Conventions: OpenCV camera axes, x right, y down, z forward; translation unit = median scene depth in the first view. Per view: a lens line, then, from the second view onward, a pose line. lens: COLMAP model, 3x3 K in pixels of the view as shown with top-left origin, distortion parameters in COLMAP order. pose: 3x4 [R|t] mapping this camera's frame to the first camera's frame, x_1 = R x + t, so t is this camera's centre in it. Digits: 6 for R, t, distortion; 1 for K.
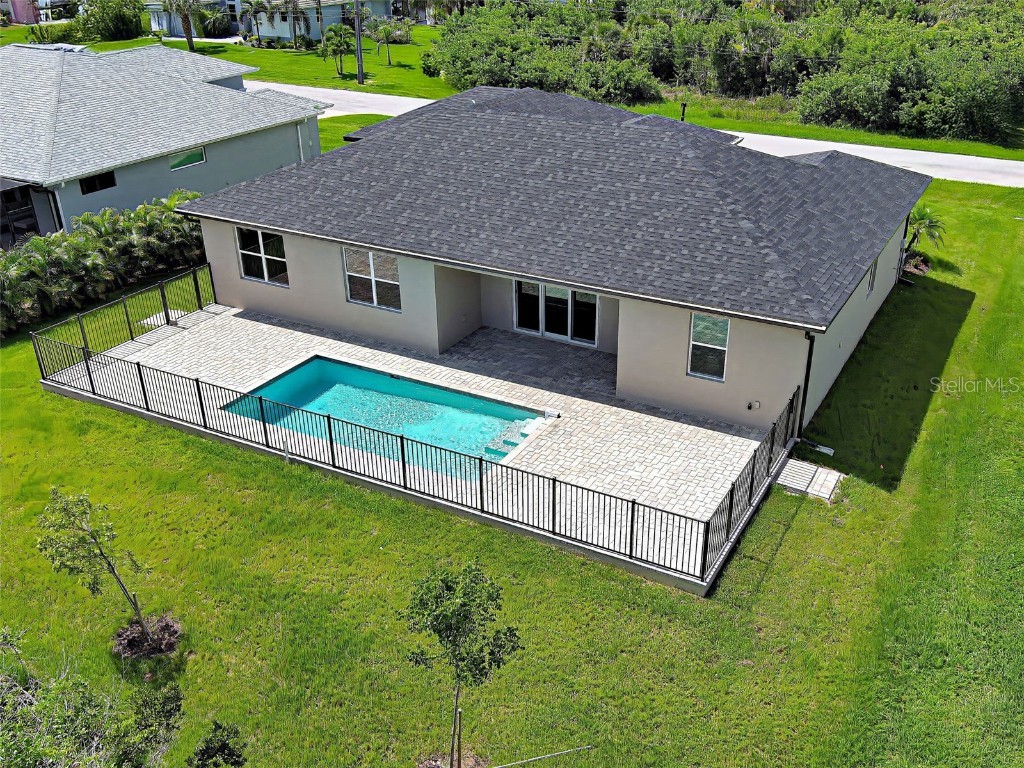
lens RADIAL K [[967.3, 0, 548.9], [0, 967.3, 407.7], [0, 0, 1]] dist [0.001042, 0.000000]
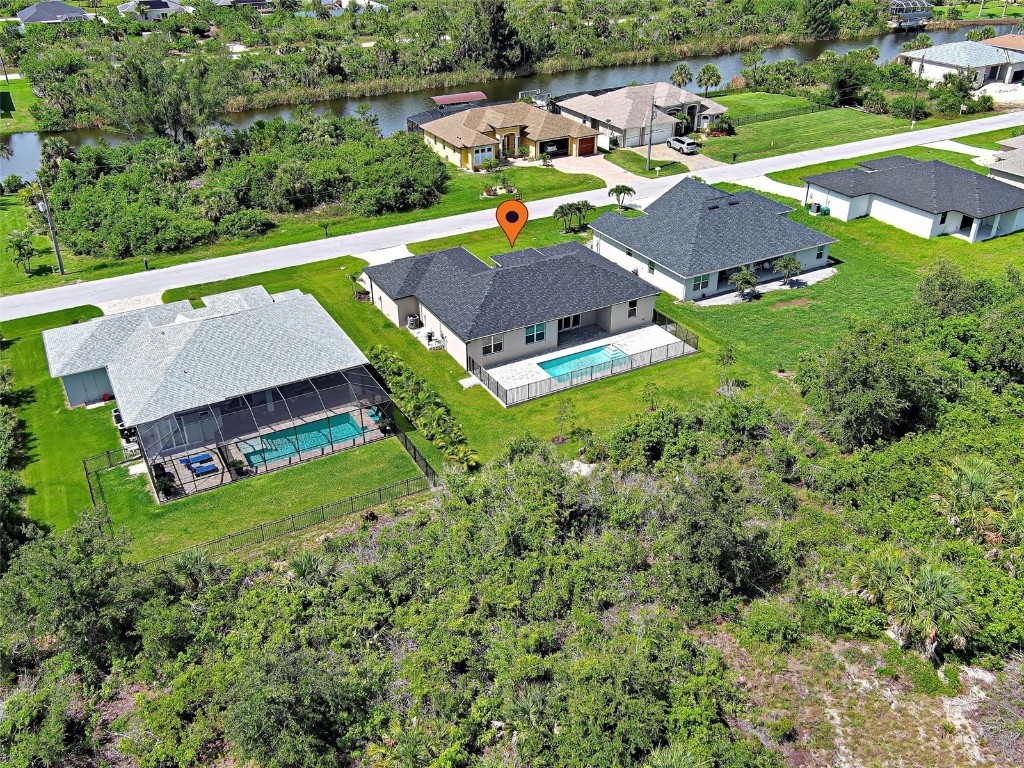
lens RADIAL K [[887.1, 0, 512.6], [0, 887.1, 381.1], [0, 0, 1]] dist [0.033450, -0.065660]
pose [[0.546080, -0.417719, 0.726159, -2.290153], [0.393148, 0.893218, 0.218167, -0.632981], [-0.739751, 0.166352, 0.651994, -0.708333]]
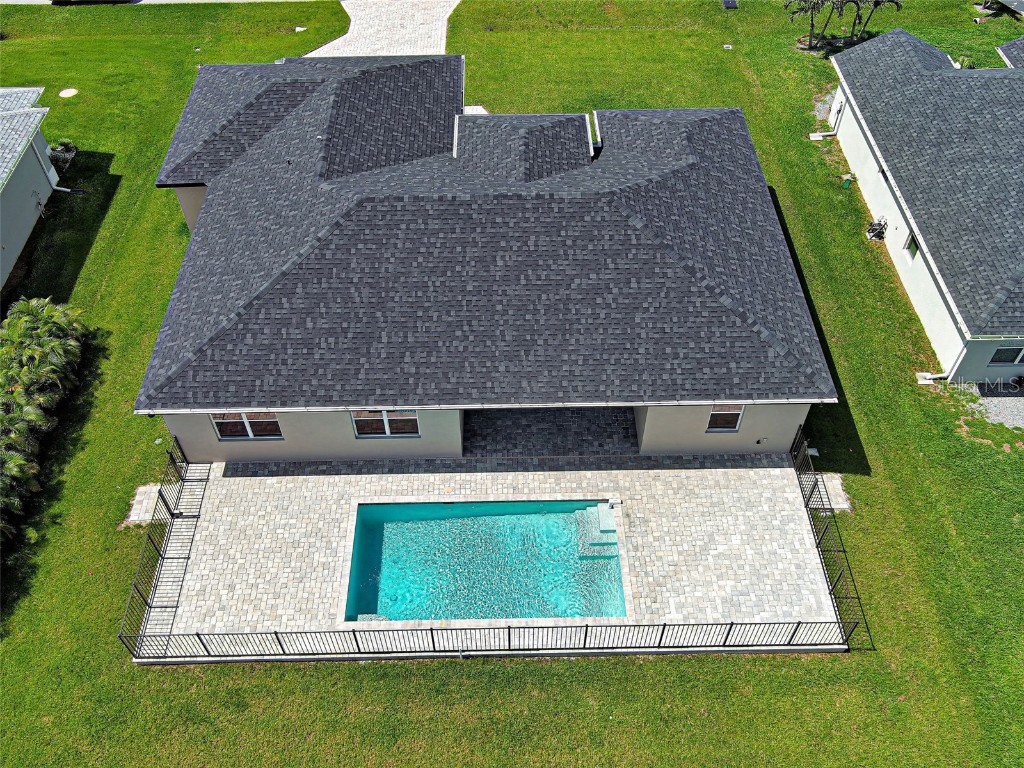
lens RADIAL K [[887.1, 0, 505.5], [0, 887.1, 380.4], [0, 0, 1]] dist [0.033450, -0.065660]
pose [[0.876678, -0.369151, 0.308485, -0.352891], [0.231885, 0.886085, 0.401350, -0.529670], [-0.421503, -0.280322, 0.862412, 0.138655]]
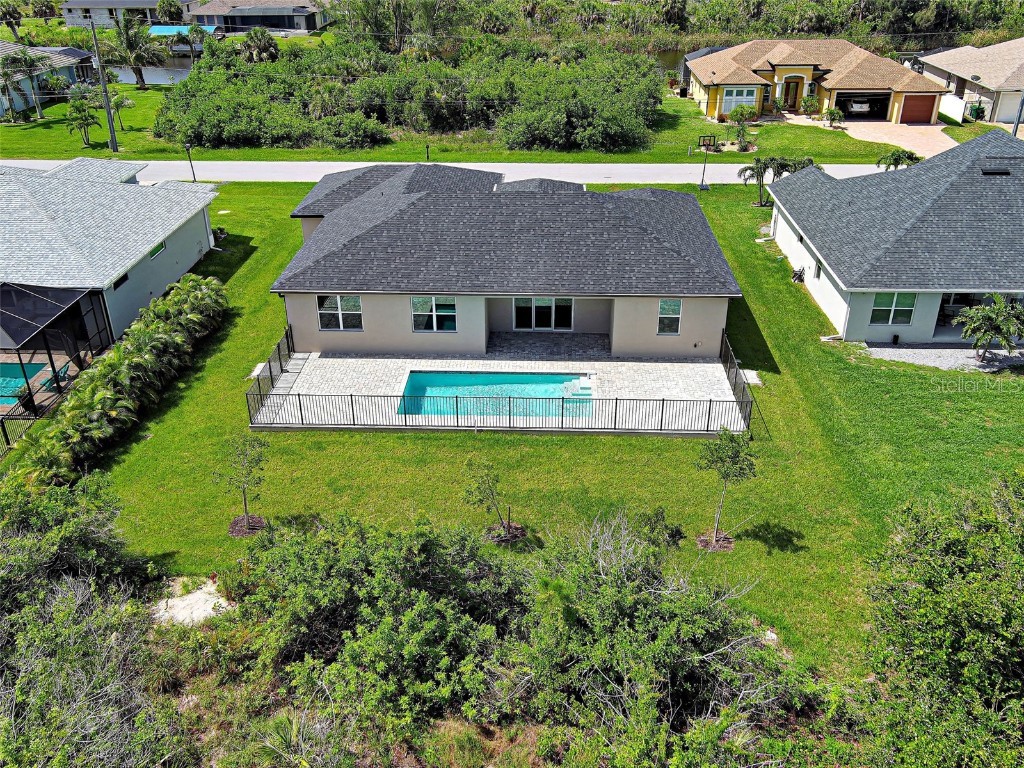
lens RADIAL K [[887.1, 0, 507.3], [0, 887.1, 379.8], [0, 0, 1]] dist [0.033450, -0.065660]
pose [[0.905424, -0.204987, 0.371735, -0.625278], [0.205376, 0.977905, 0.039021, -0.064174], [-0.371521, 0.041015, 0.927518, -0.330794]]
